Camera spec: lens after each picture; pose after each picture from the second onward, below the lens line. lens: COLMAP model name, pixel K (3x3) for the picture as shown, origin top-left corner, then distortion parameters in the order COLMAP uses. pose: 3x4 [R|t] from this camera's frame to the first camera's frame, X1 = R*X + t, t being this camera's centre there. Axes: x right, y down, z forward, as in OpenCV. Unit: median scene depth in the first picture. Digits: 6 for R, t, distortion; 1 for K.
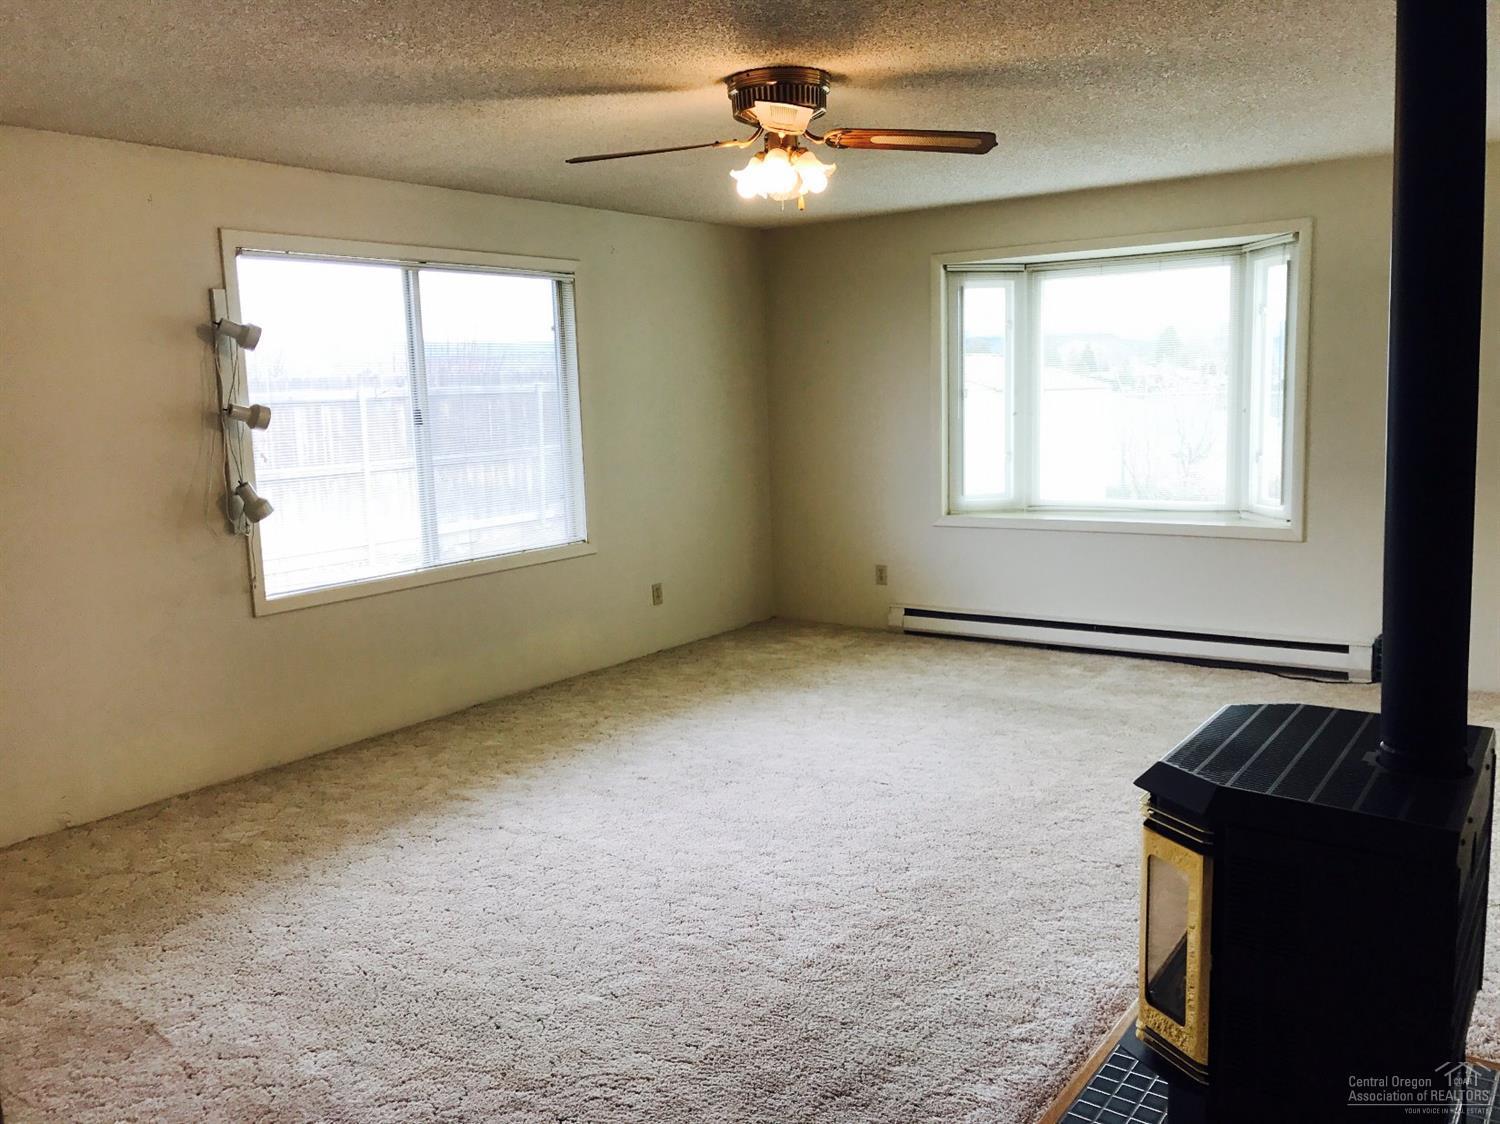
lens RADIAL K [[1219.5, 0, 764.8], [0, 1219.5, 559.4], [0, 0, 1]] dist [0.032641, -0.024944]
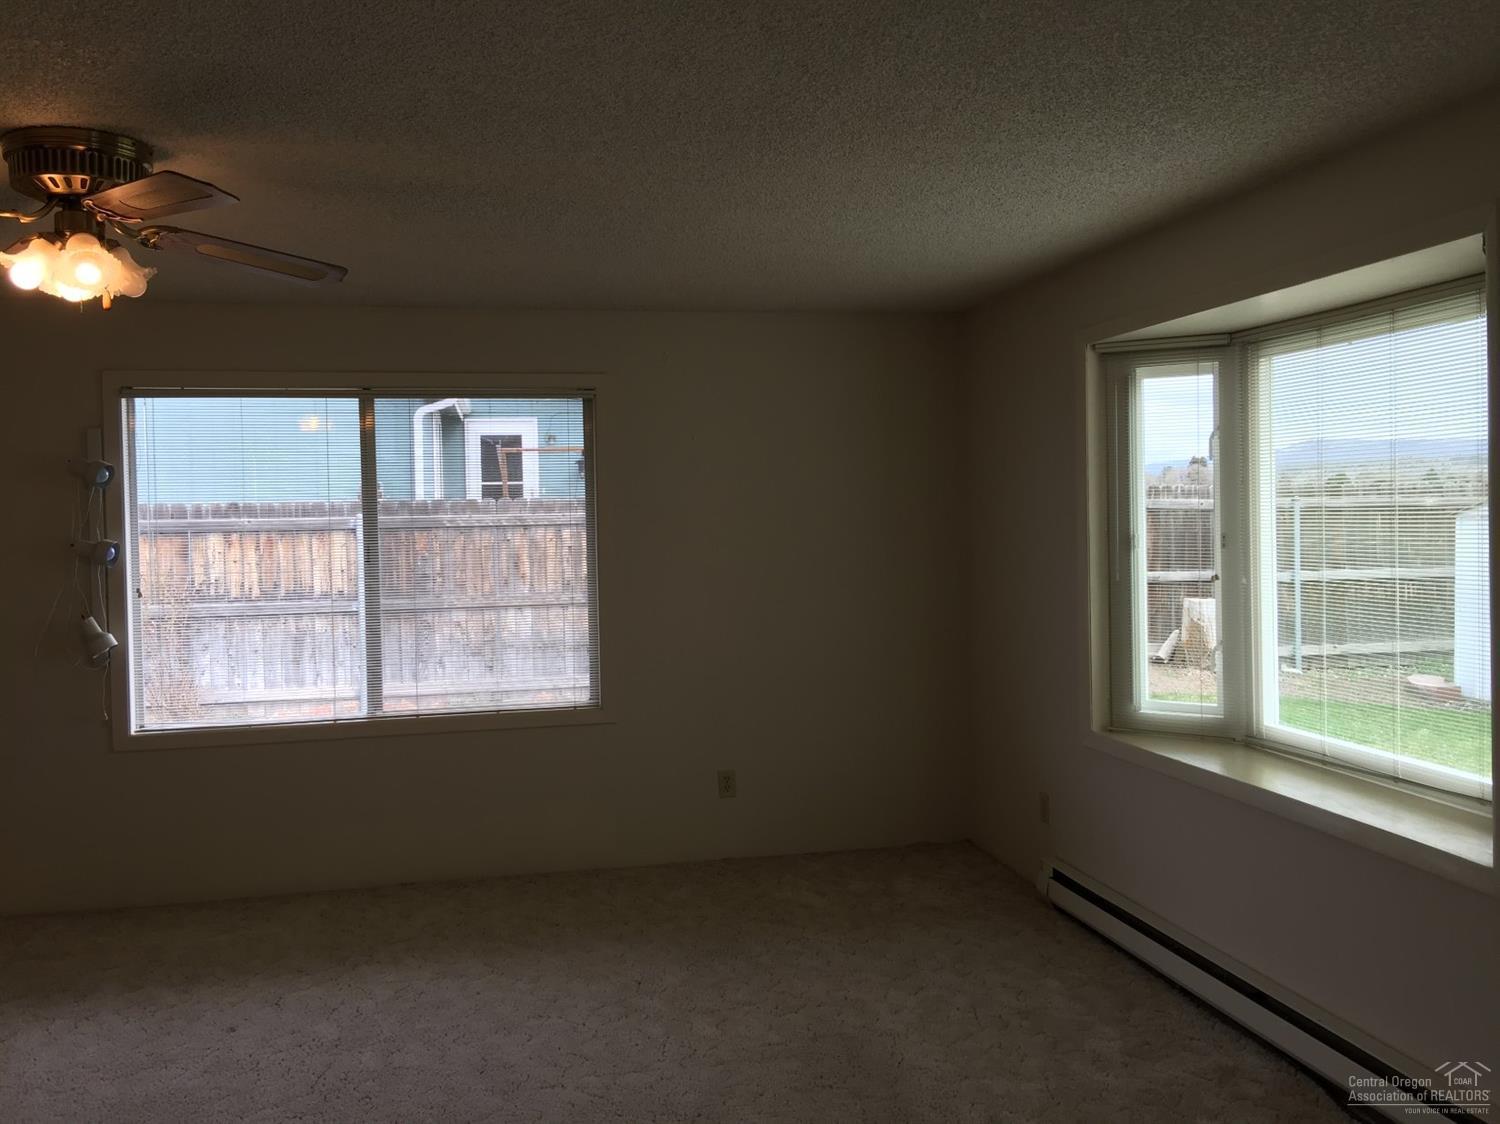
lens RADIAL K [[1262.4, 0, 745.4], [0, 1262.4, 556.6], [0, 0, 1]] dist [0.074398, -0.122010]
pose [[0.740525, 0.040154, -0.670829, 0.593361], [-0.100402, 0.993621, -0.051358, -0.099029], [0.664487, 0.105384, 0.739832, 0.503137]]
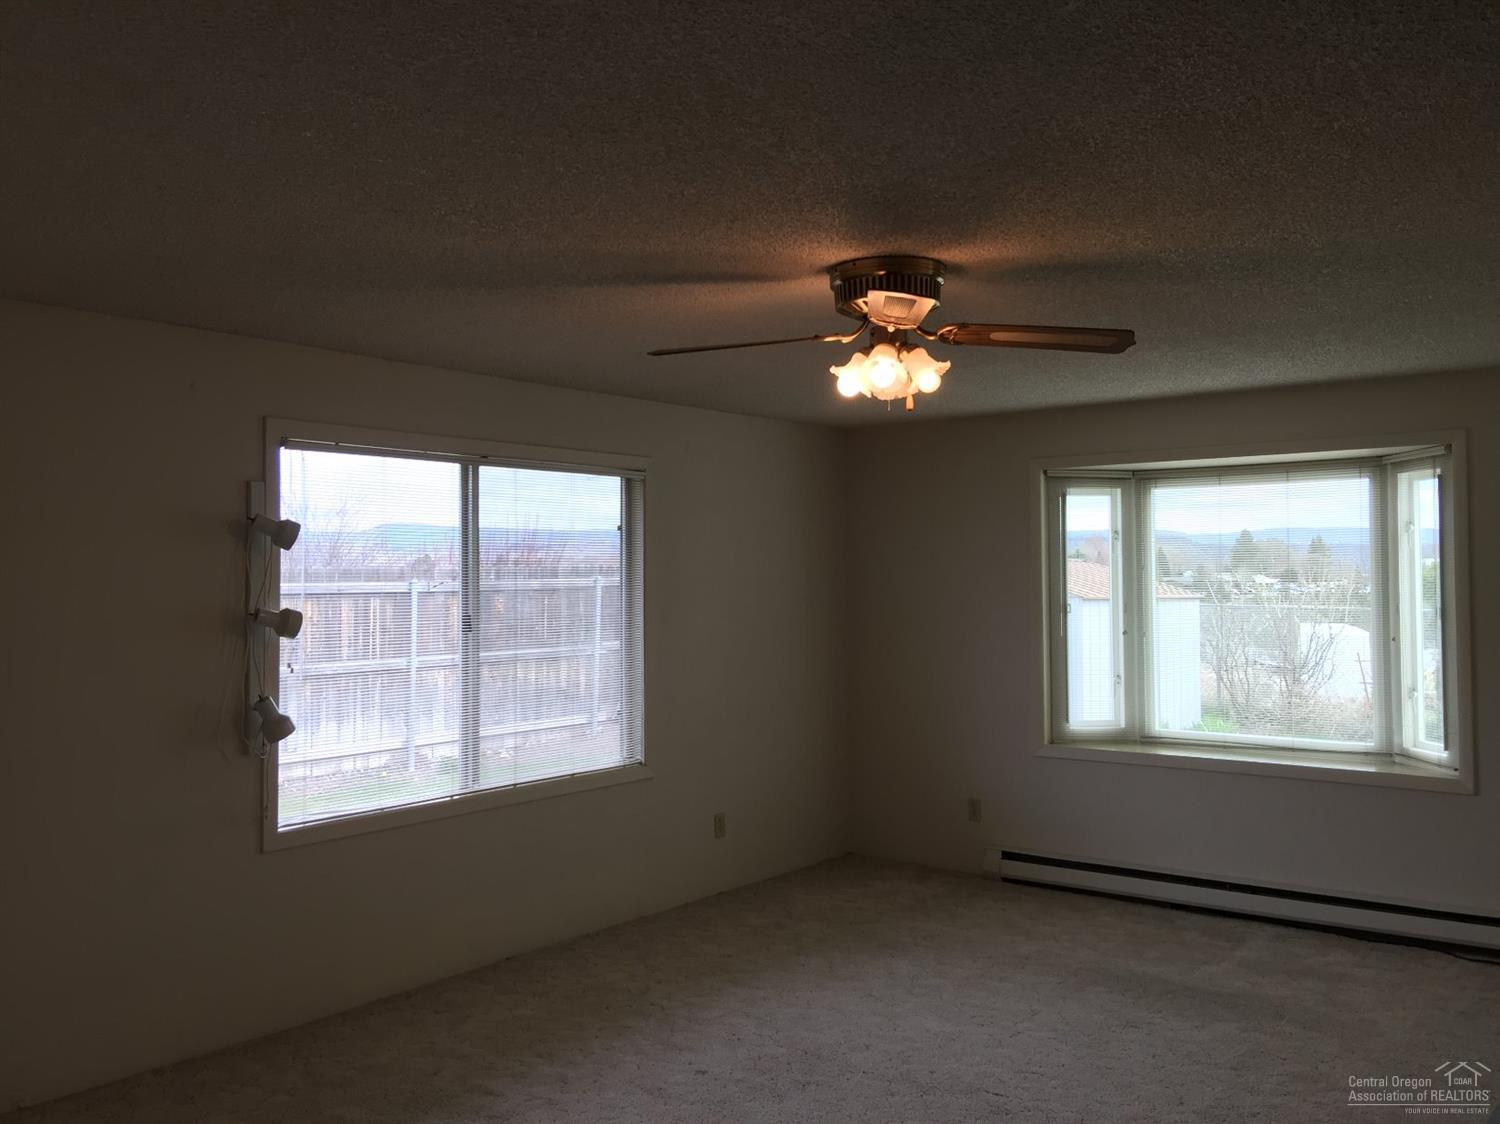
lens RADIAL K [[1262.4, 0, 771.6], [0, 1262.4, 563.8], [0, 0, 1]] dist [0.074398, -0.122010]
pose [[0.998722, 0.025002, -0.043934, -0.020403], [-0.031469, 0.987681, -0.153284, -0.025639], [0.039560, 0.154471, 0.987205, 0.085397]]
